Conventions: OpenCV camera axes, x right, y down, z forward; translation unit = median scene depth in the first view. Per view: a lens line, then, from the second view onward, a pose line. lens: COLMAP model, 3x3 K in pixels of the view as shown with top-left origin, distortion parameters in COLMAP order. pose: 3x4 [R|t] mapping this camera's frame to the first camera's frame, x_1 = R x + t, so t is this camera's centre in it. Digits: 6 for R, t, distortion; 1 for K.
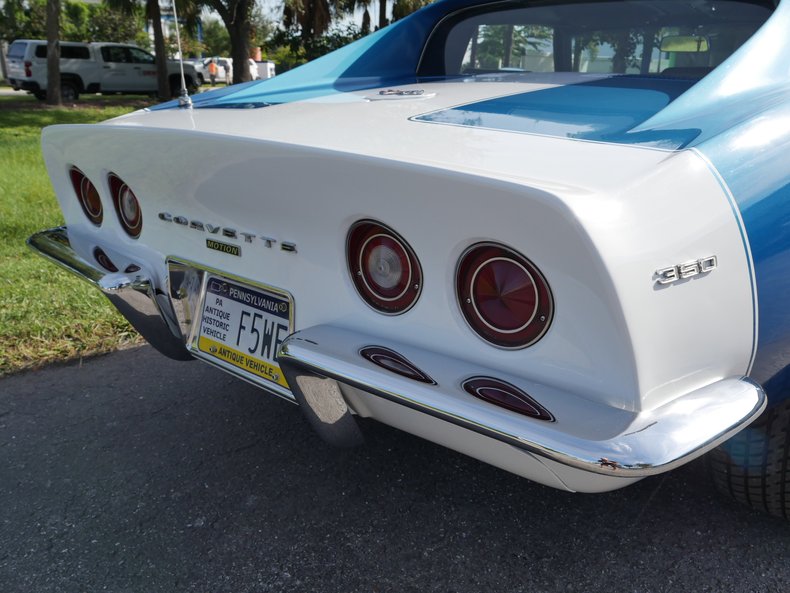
lens RADIAL K [[673.7, 0, 401.4], [0, 673.7, 298.6], [0, 0, 1]] dist [-0.018797, -0.006649]
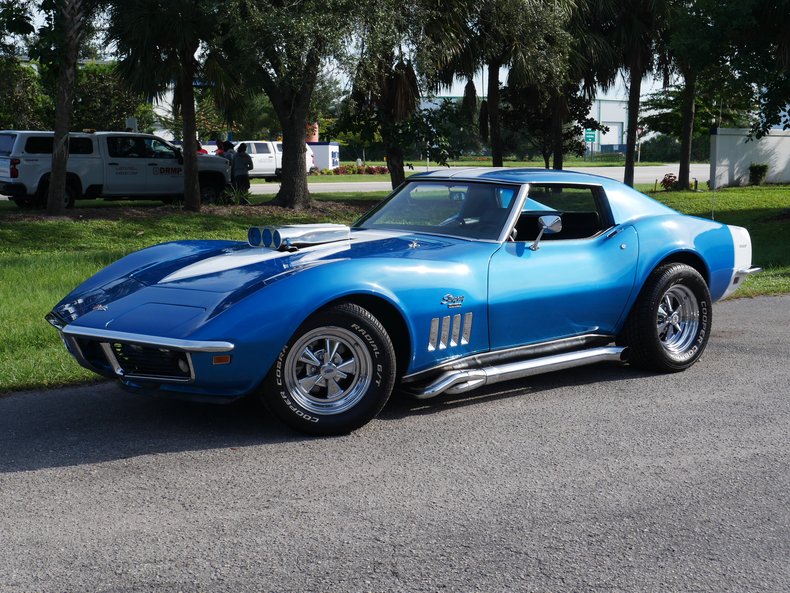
lens RADIAL K [[1185.1, 0, 393.5], [0, 1185.1, 301.7], [0, 0, 1]] dist [-0.022763, 0.000000]
pose [[0.991286, 0.001606, -0.131716, 0.690068], [-0.027644, 0.980195, -0.196098, 0.940936], [0.128792, 0.198030, 0.971698, -3.720144]]
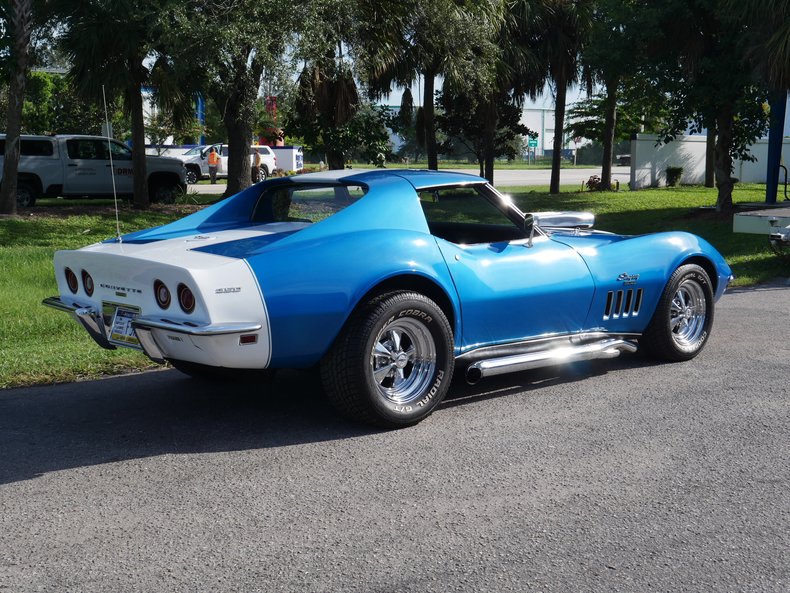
lens RADIAL K [[1058.6, 0, 395.1], [0, 1058.6, 298.2], [0, 0, 1]] dist [-0.011695, 0.000000]
pose [[0.995055, 0.001696, -0.099307, 1.152852], [-0.020526, 0.981780, -0.188909, 0.659394], [0.097177, 0.190013, 0.976960, -2.809824]]
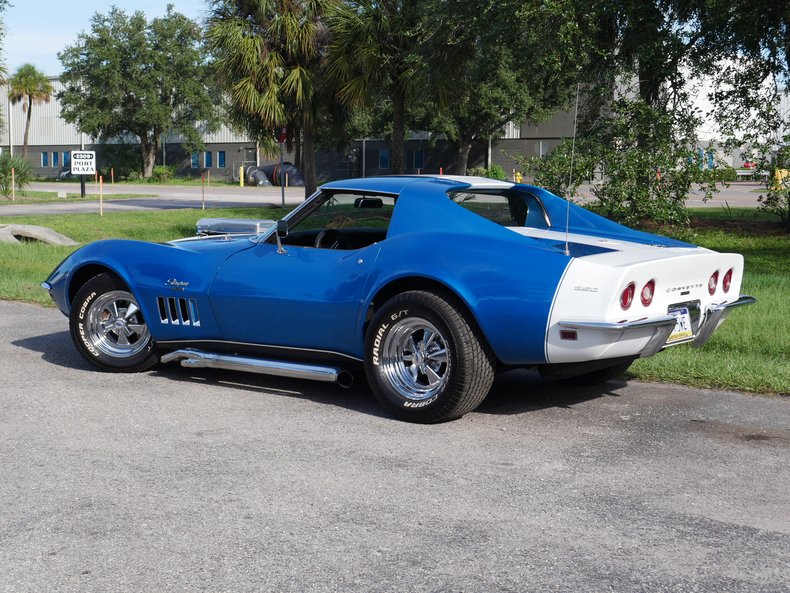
lens RADIAL K [[1301.7, 0, 386.4], [0, 1301.7, 302.6], [0, 0, 1]] dist [-0.003349, 0.000000]
pose [[-0.043418, -0.109321, 0.993058, -5.234710], [0.303140, 0.945692, 0.117360, -0.982613], [-0.951956, 0.306132, -0.007920, 2.045108]]
